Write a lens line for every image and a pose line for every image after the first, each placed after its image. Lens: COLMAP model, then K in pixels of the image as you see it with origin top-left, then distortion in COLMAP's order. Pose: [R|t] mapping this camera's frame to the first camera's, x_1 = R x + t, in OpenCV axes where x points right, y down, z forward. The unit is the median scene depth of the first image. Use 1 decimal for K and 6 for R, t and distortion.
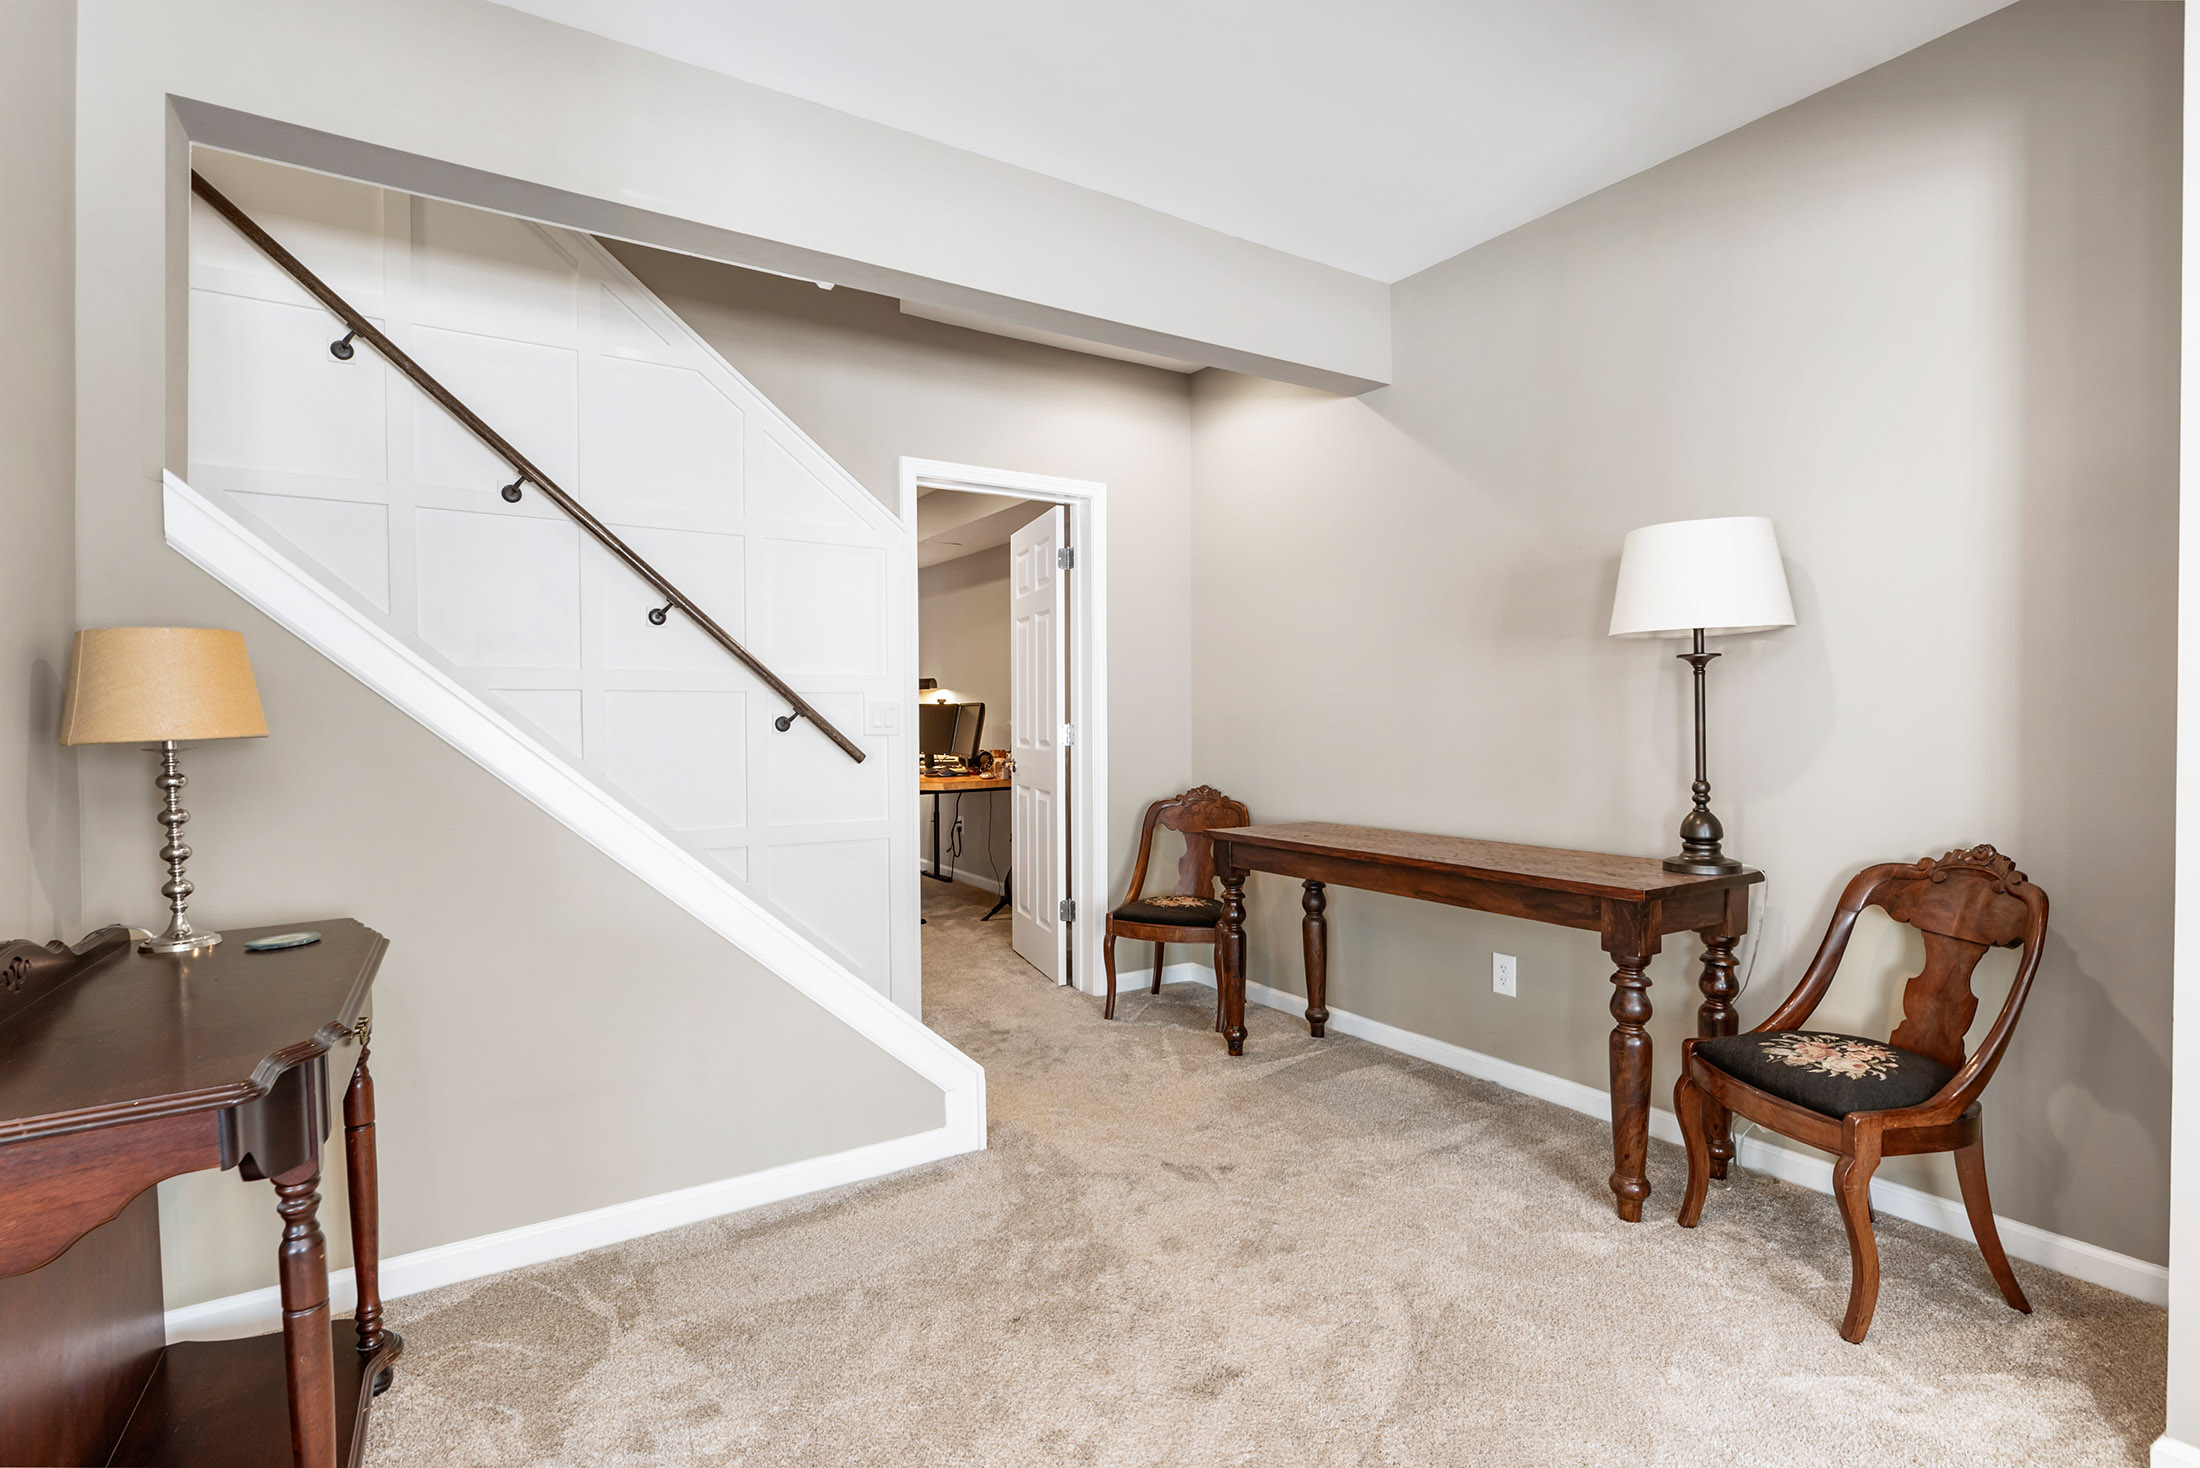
lens RADIAL K [[1051.4, 0, 1100.0], [0, 1051.4, 734.0], [0, 0, 1]] dist [-0.002233, -0.001079]
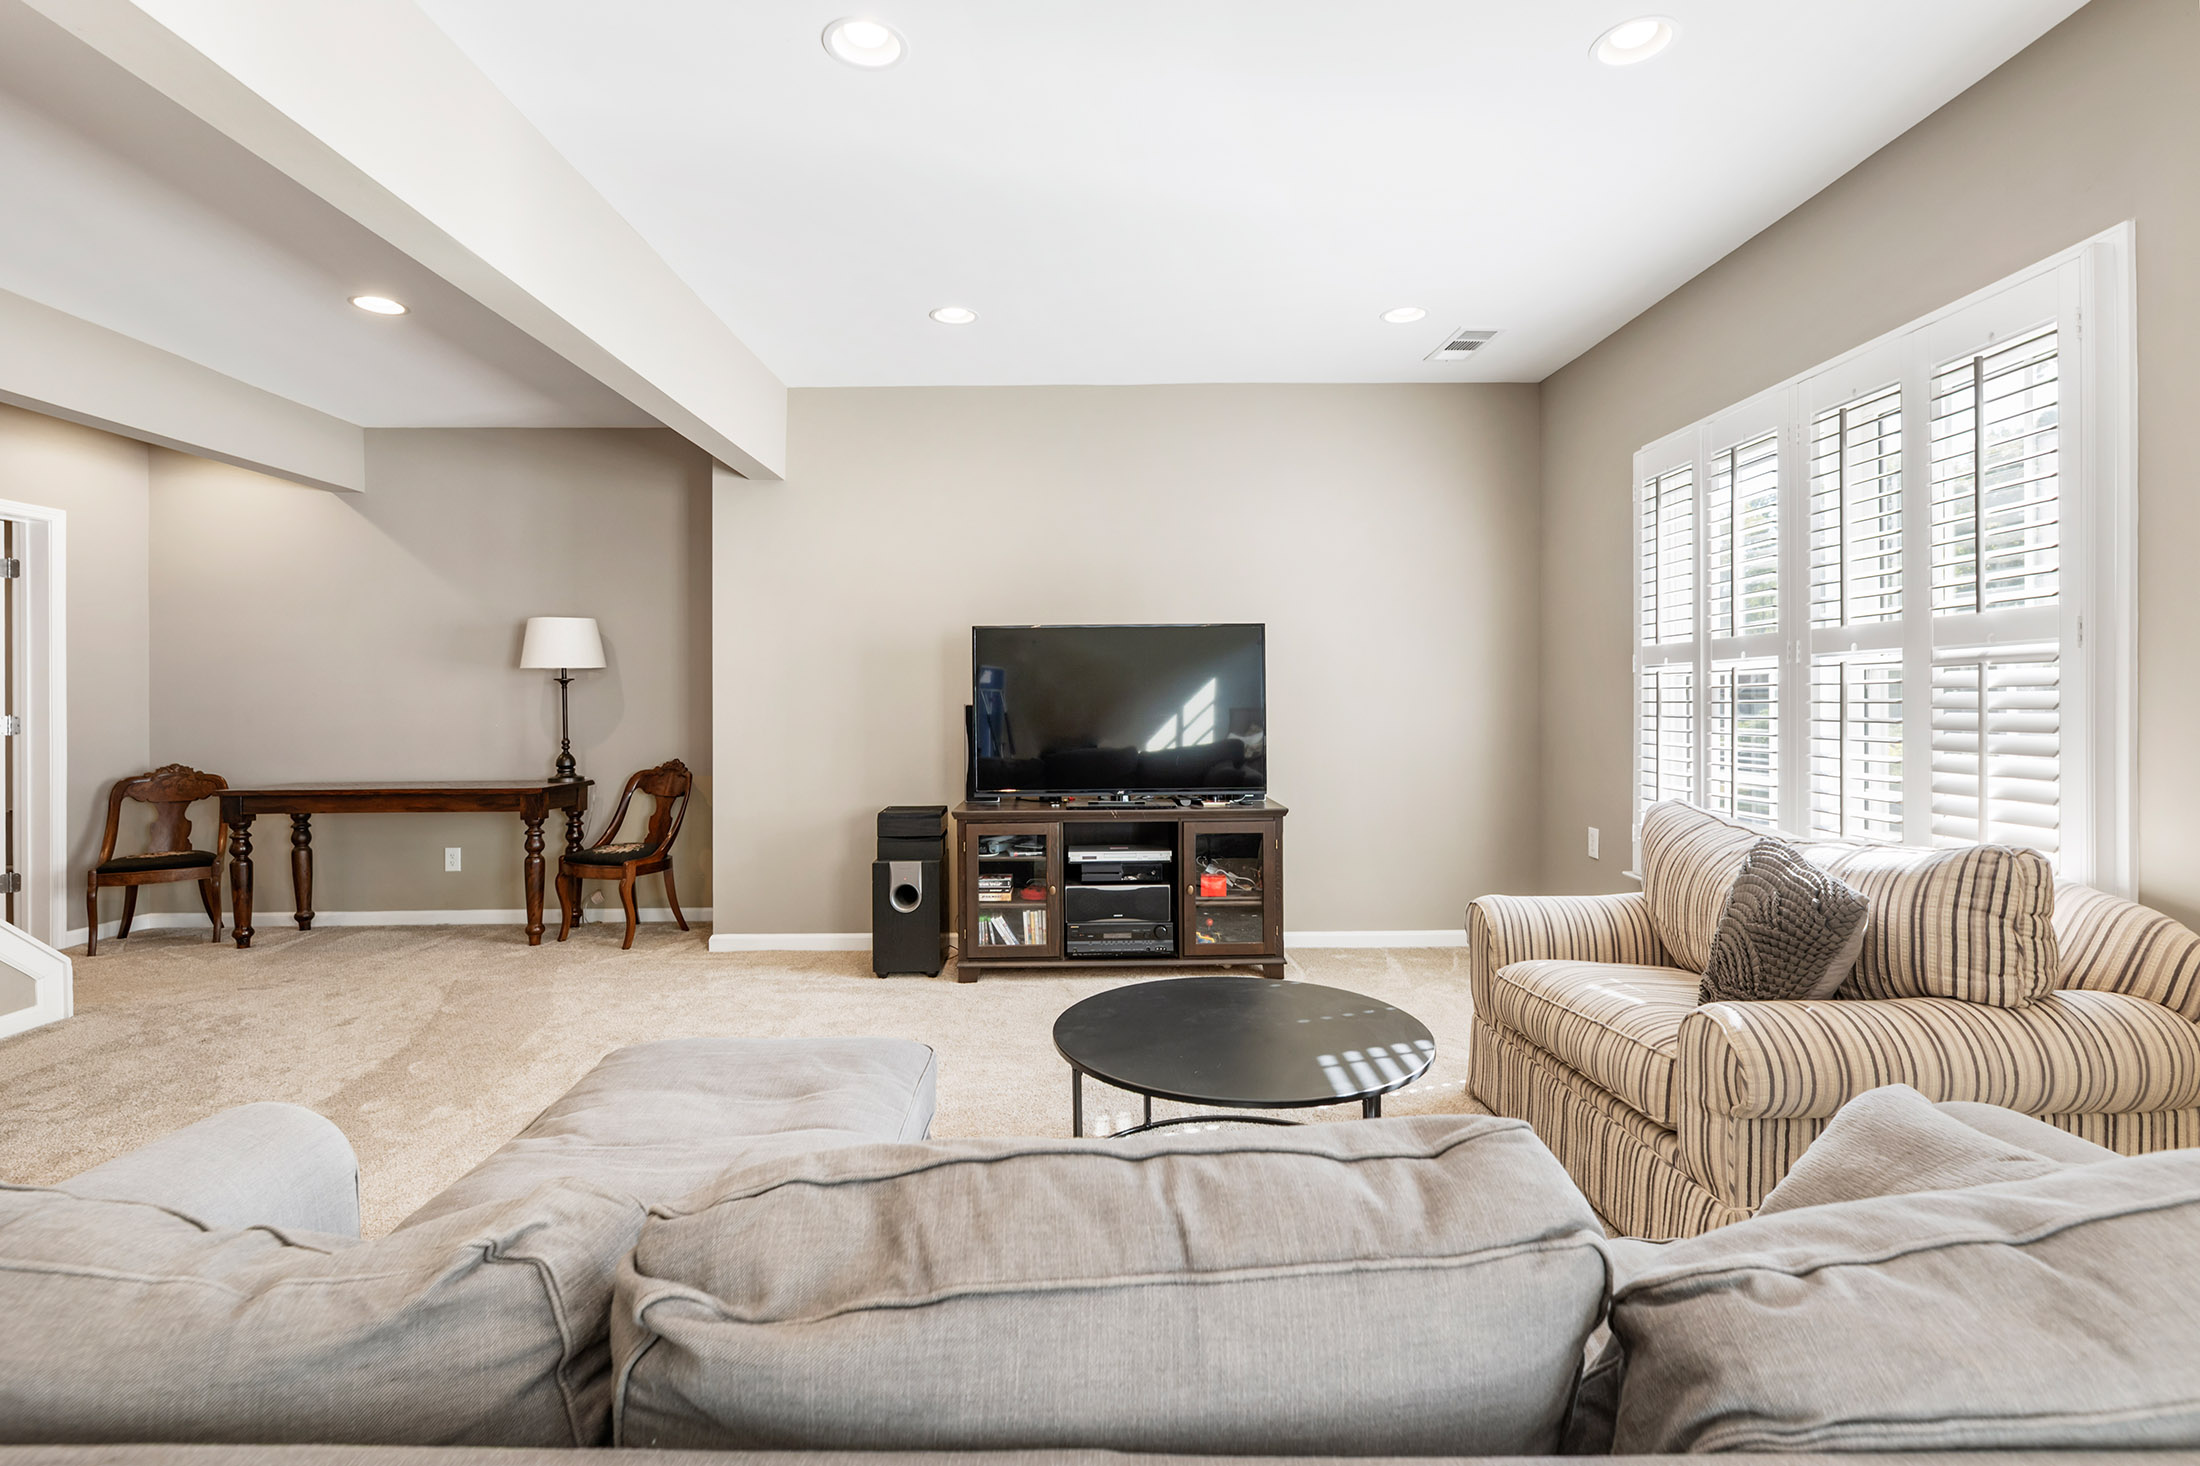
lens RADIAL K [[1010.7, 0, 1095.0], [0, 1010.7, 704.6], [0, 0, 1]] dist [-0.001177, -0.001027]
pose [[0.530468, 0.001854, 0.847703, -0.577323], [0.015637, 0.999806, -0.011972, 0.016810], [-0.847560, 0.019606, 0.530337, -0.968017]]
